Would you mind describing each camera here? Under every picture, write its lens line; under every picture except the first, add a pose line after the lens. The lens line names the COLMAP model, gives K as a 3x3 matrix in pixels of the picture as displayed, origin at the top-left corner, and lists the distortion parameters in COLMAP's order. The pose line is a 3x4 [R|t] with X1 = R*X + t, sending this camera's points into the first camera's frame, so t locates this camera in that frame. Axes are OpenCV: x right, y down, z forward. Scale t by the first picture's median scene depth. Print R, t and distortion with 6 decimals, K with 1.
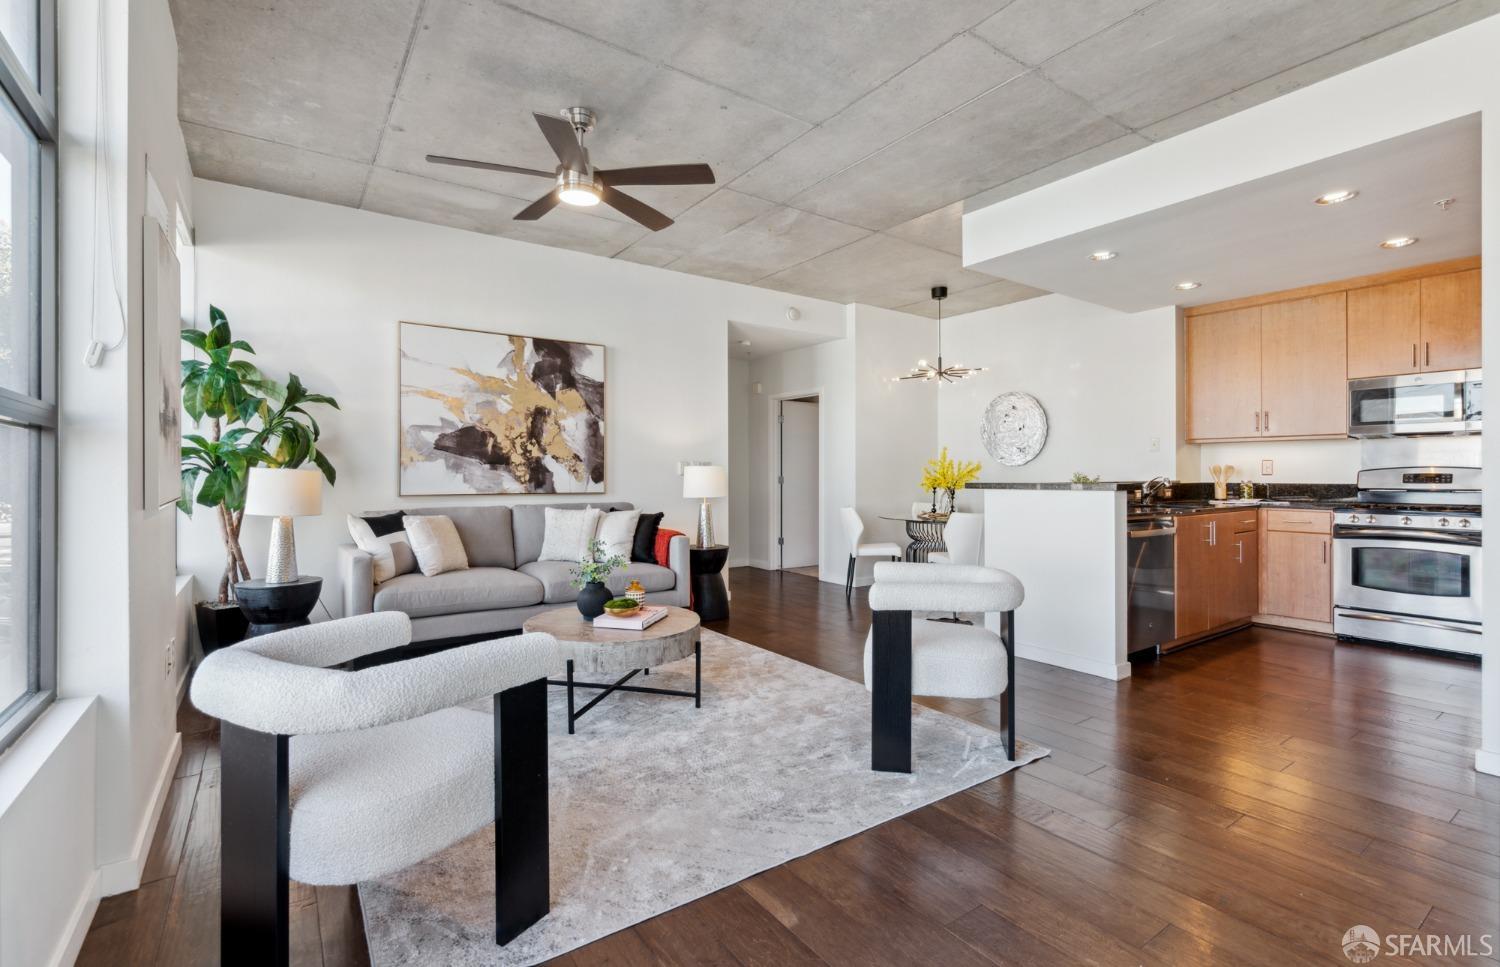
lens RADIAL K [[717.7, 0, 699.6], [0, 717.7, 471.3], [0, 0, 1]] dist [-0.011998, 0.007967]
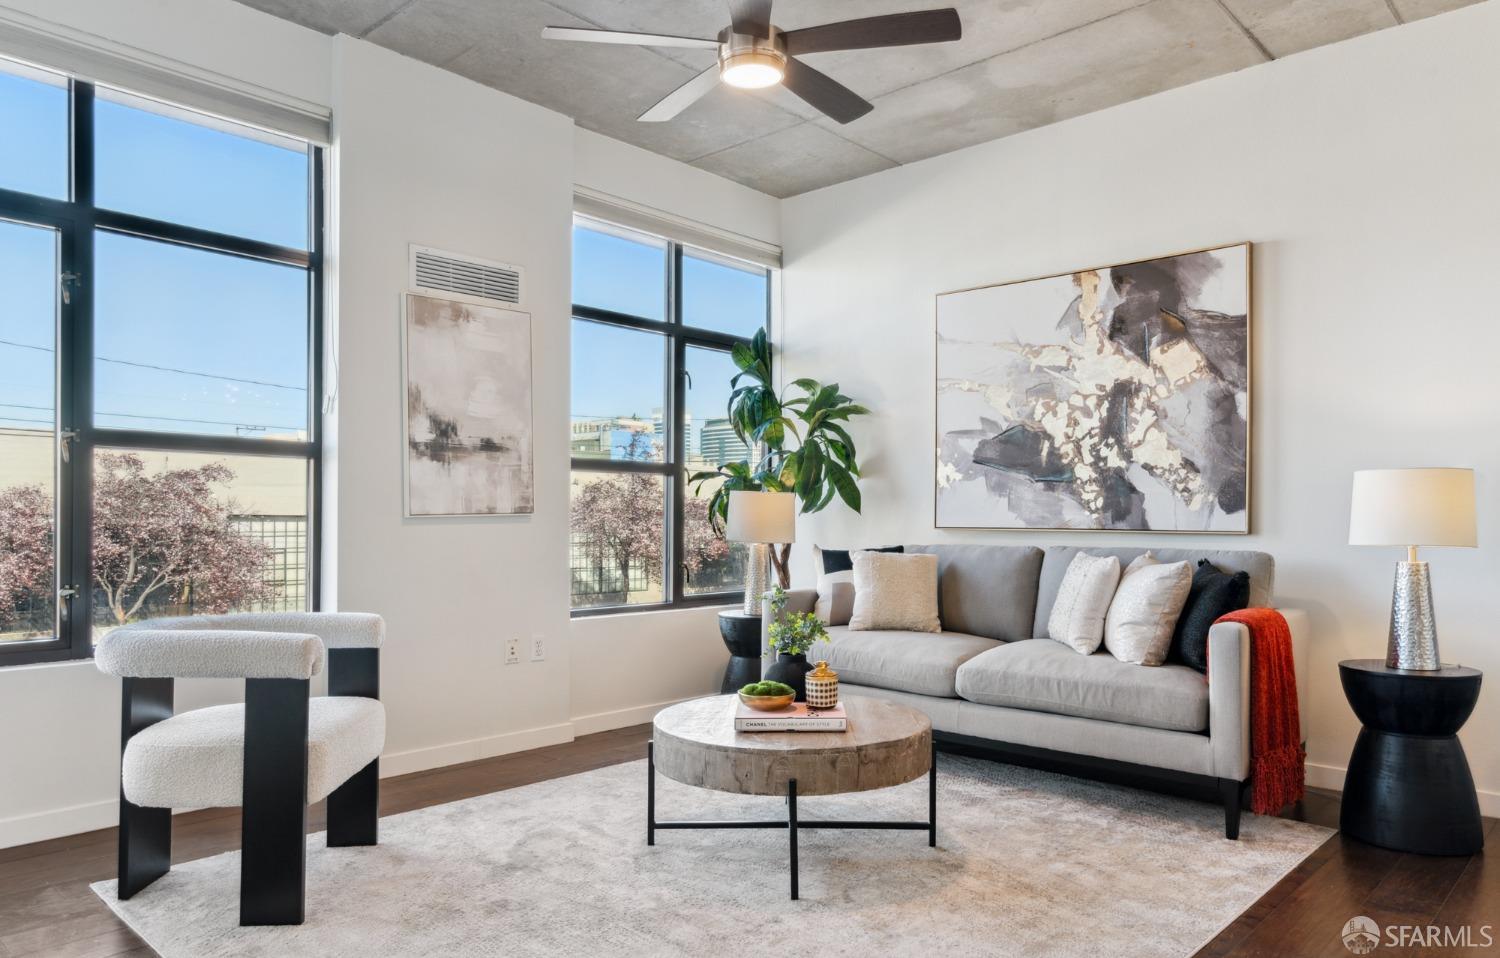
lens RADIAL K [[945.3, 0, 684.4], [0, 945.3, 510.3], [0, 0, 1]] dist [0.003306, 0.000904]
pose [[0.229711, -0.003571, -0.973252, 0.467004], [-0.005294, 0.999974, -0.004918, 0.021680], [0.973244, 0.006282, 0.229687, 0.502657]]
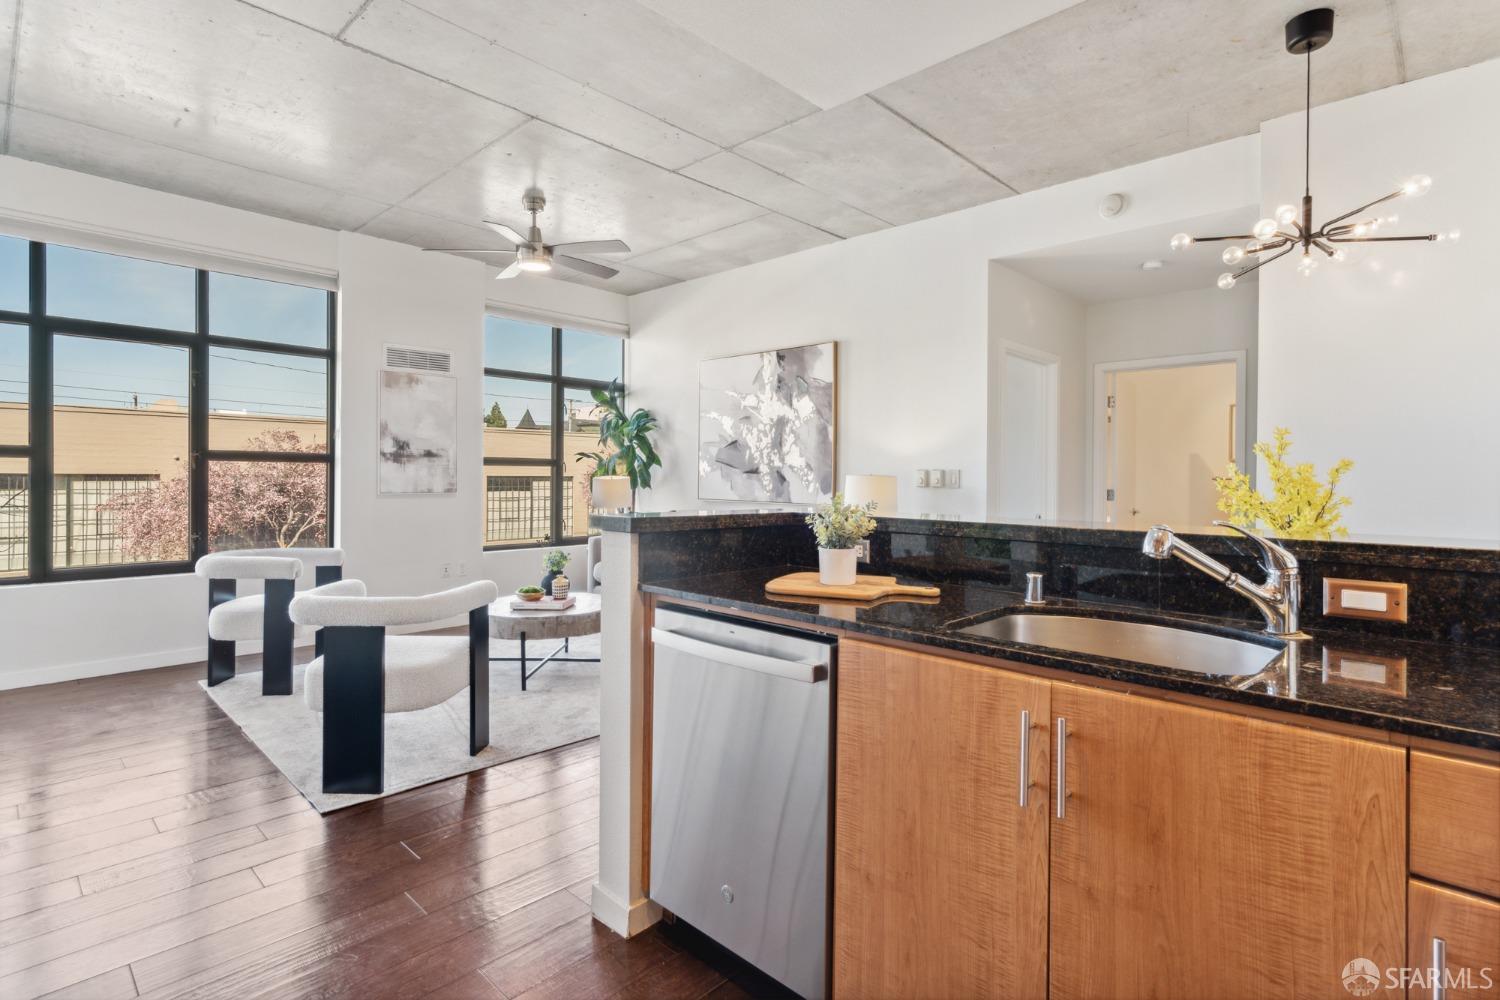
lens RADIAL K [[705.6, 0, 642.6], [0, 705.6, 473.8], [0, 0, 1]] dist [0.001260, 0.000084]
pose [[0.161092, 0.000525, -0.986939, 0.766624], [-0.003904, 0.999992, -0.000105, -0.009282], [0.986932, 0.003870, 0.161093, 0.681731]]
